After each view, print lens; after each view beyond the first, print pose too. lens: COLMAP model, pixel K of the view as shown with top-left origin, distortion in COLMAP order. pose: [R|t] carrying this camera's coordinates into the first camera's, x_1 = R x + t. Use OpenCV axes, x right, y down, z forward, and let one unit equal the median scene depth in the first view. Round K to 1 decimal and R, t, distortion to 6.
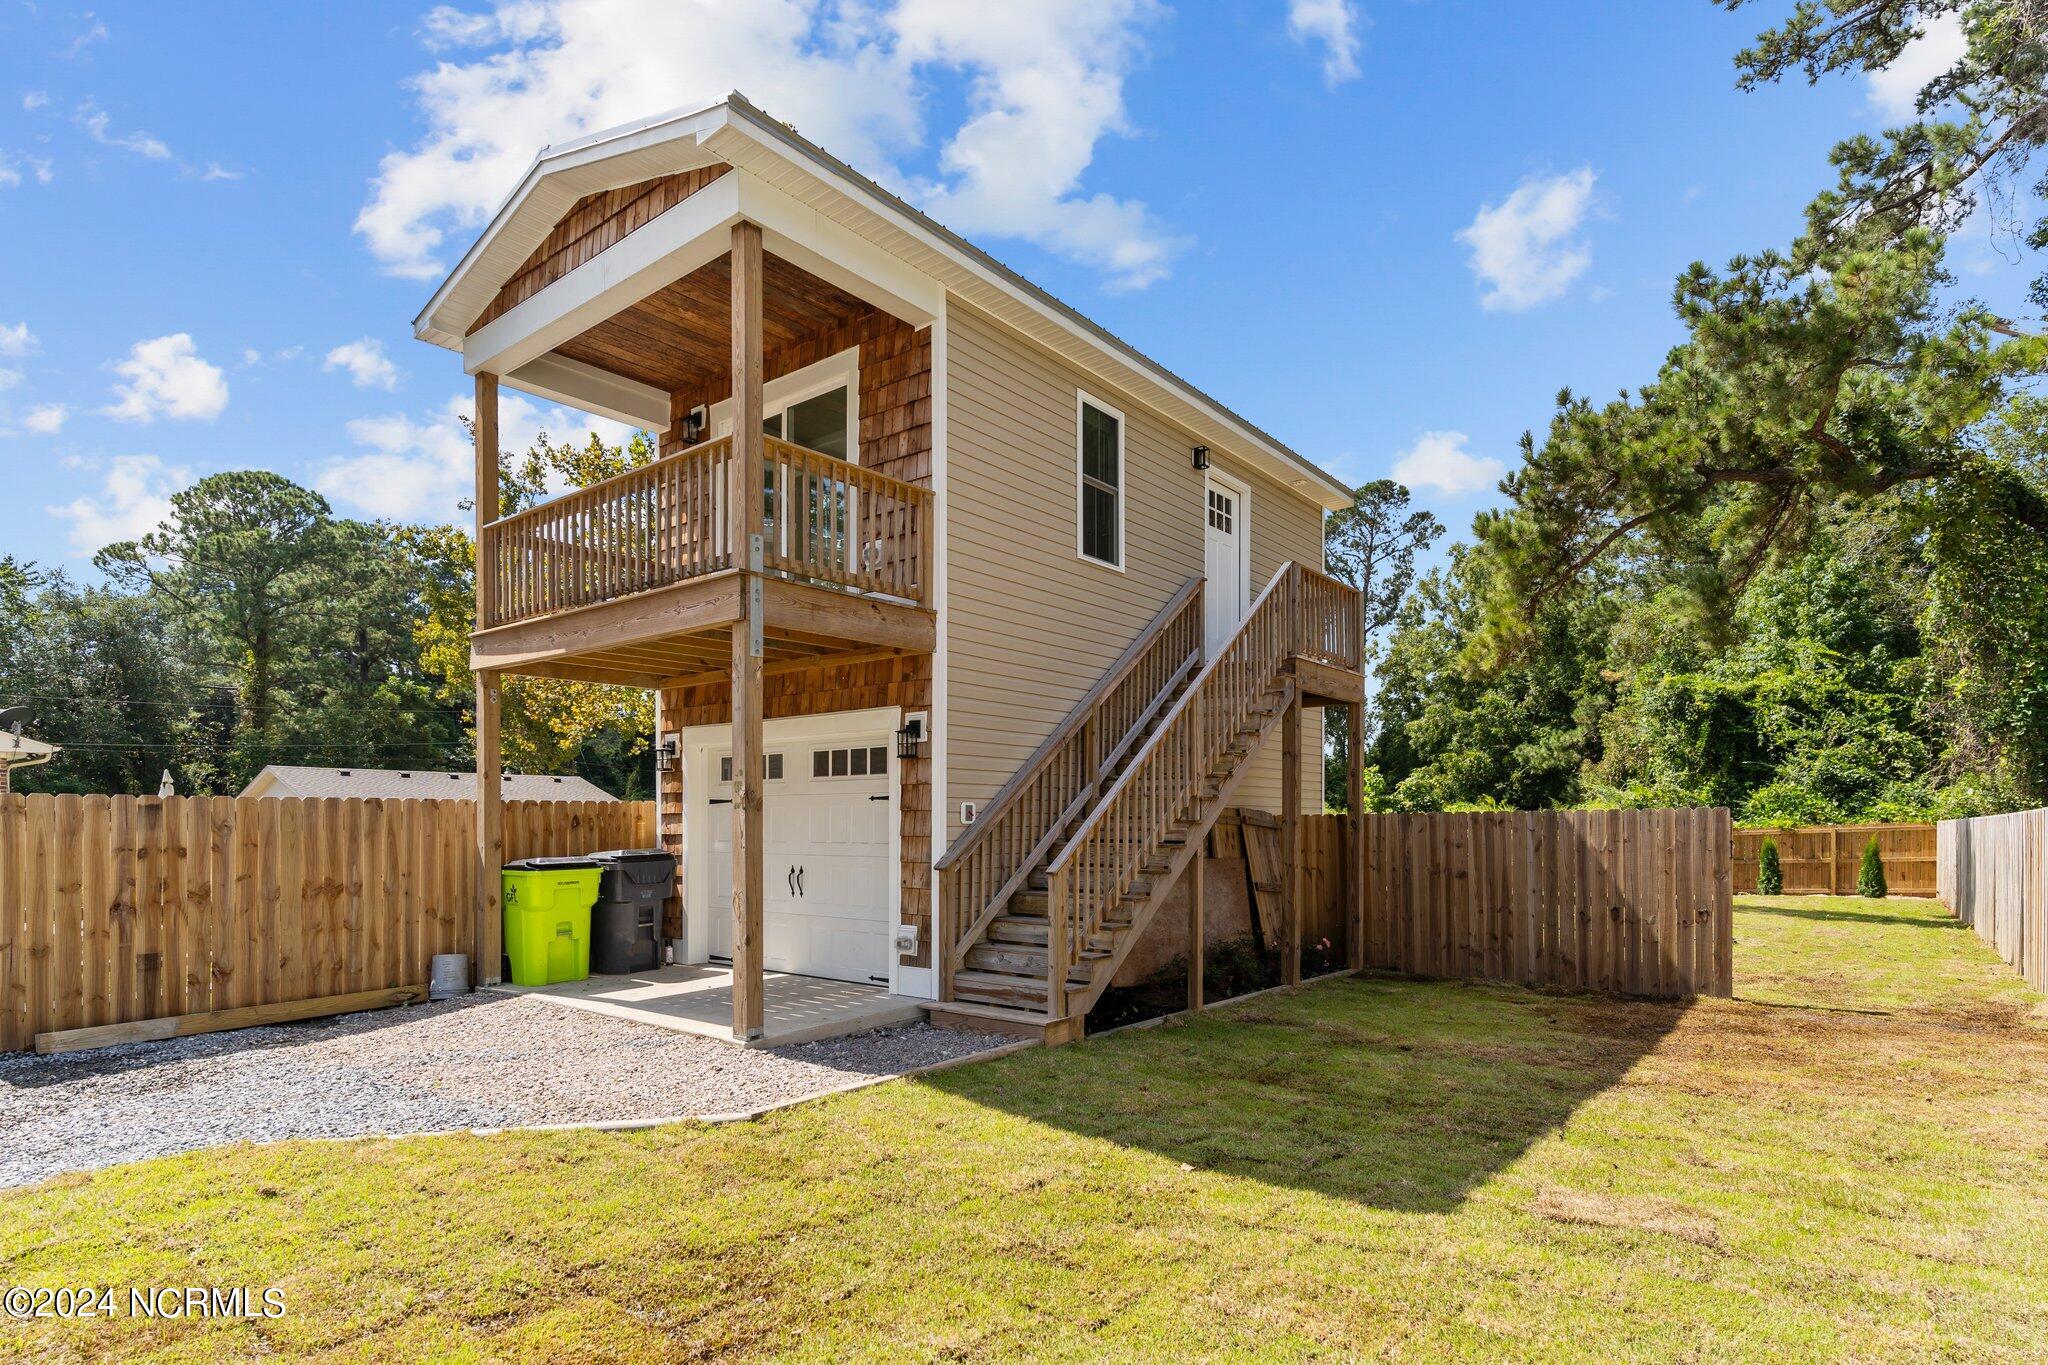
lens RADIAL K [[1061.5, 0, 1026.3], [0, 1061.5, 835.3], [0, 0, 1]] dist [-0.003269, 0.000048]
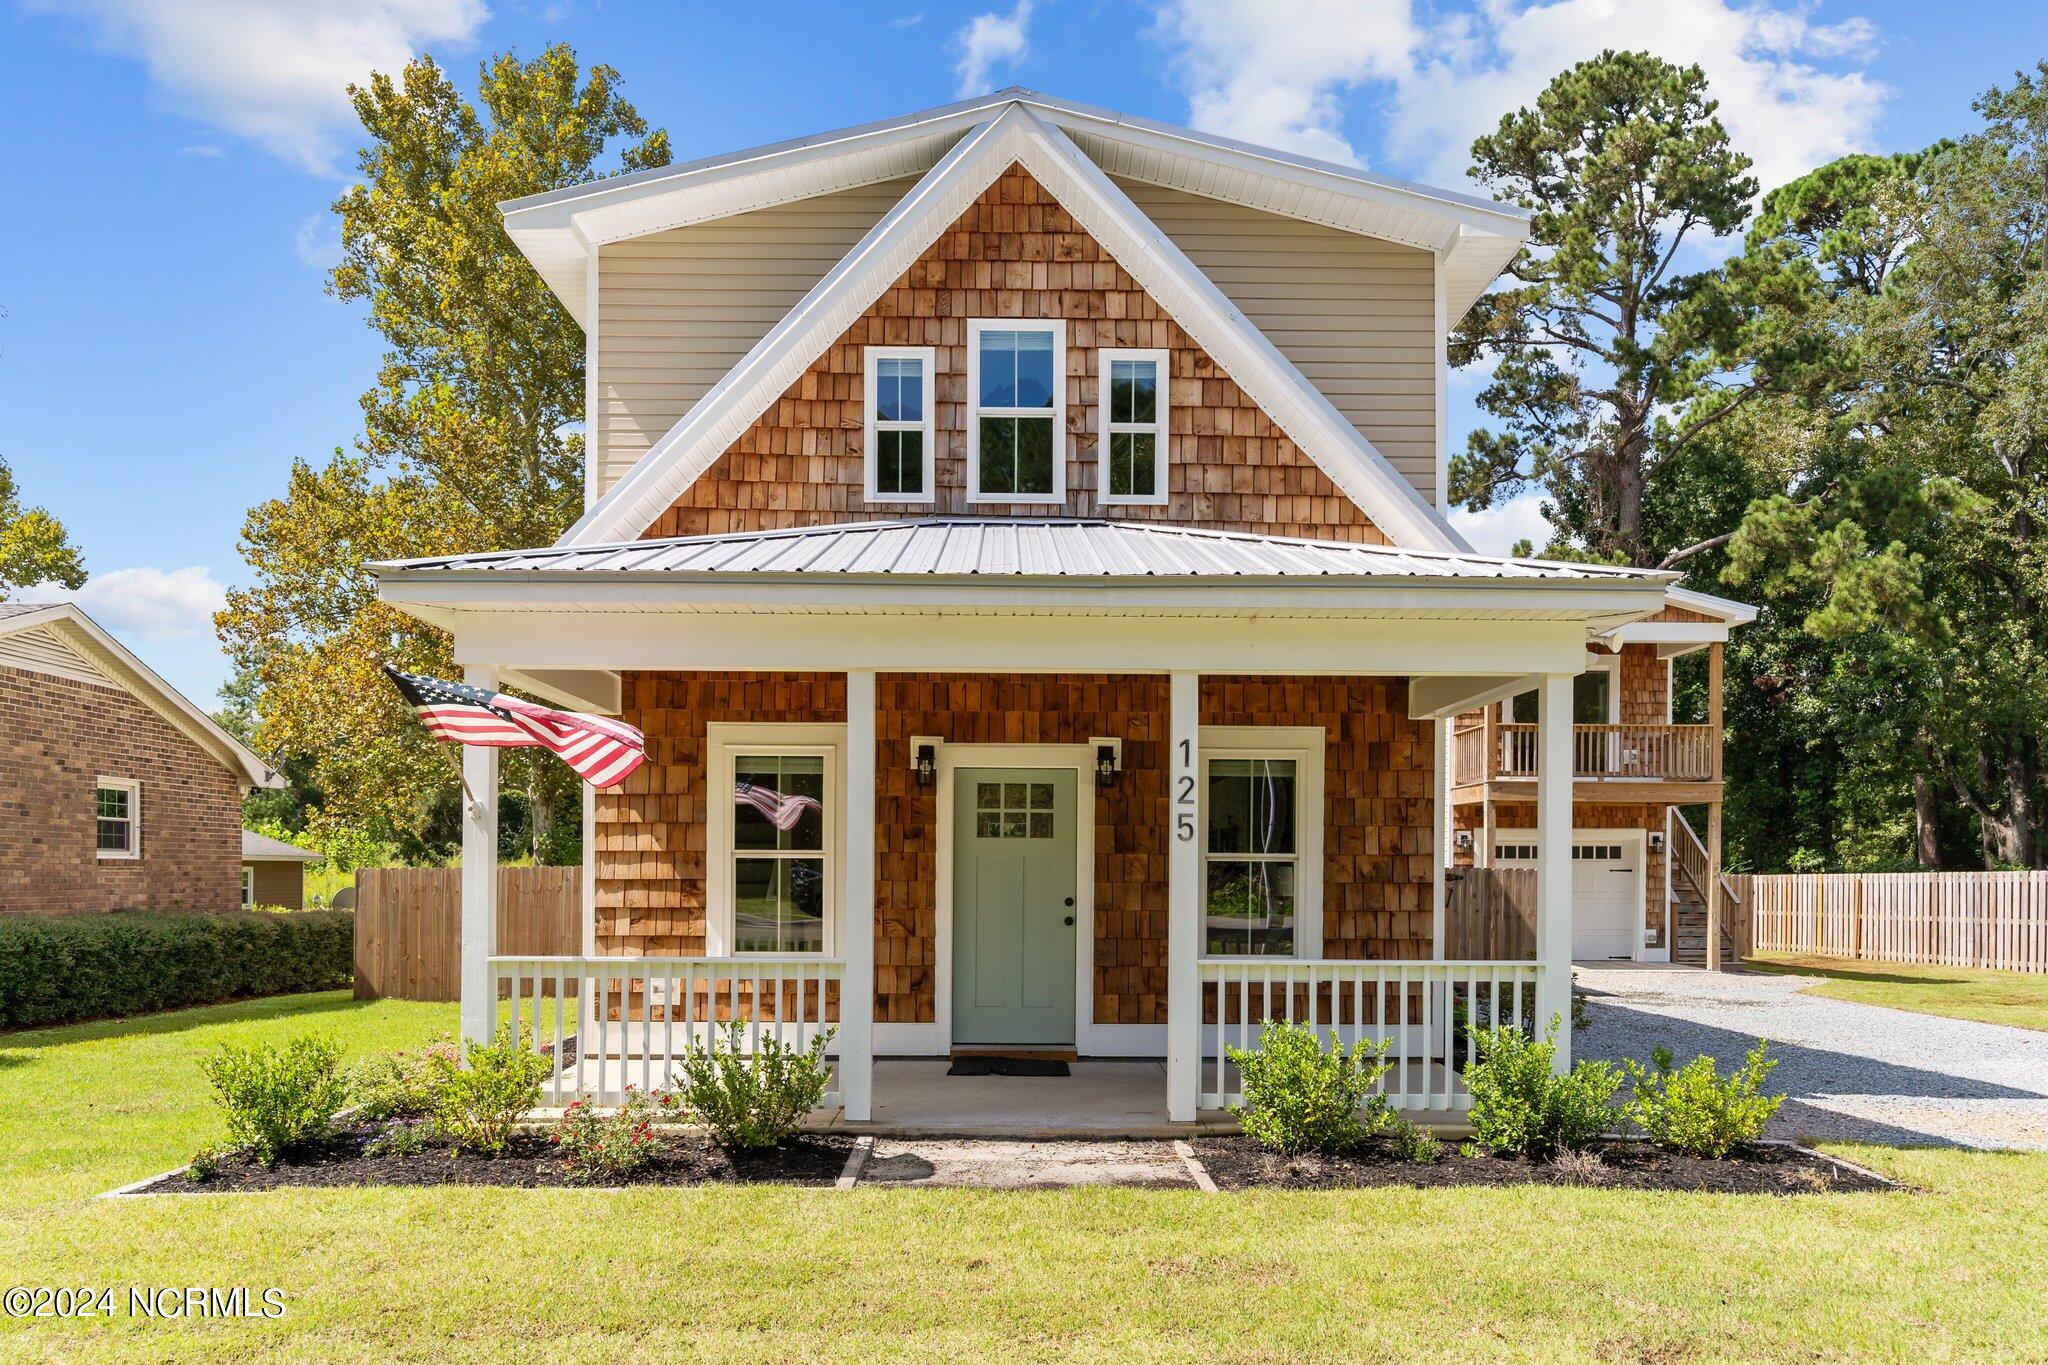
lens RADIAL K [[1413.4, 0, 1019.5], [0, 1413.4, 868.6], [0, 0, 1]] dist [0.002962, 0.004517]
pose [[0.772404, 0.004800, 0.635113, -0.390553], [0.003019, 0.999932, -0.011229, -0.001547], [-0.635124, 0.010591, 0.772338, -0.055802]]
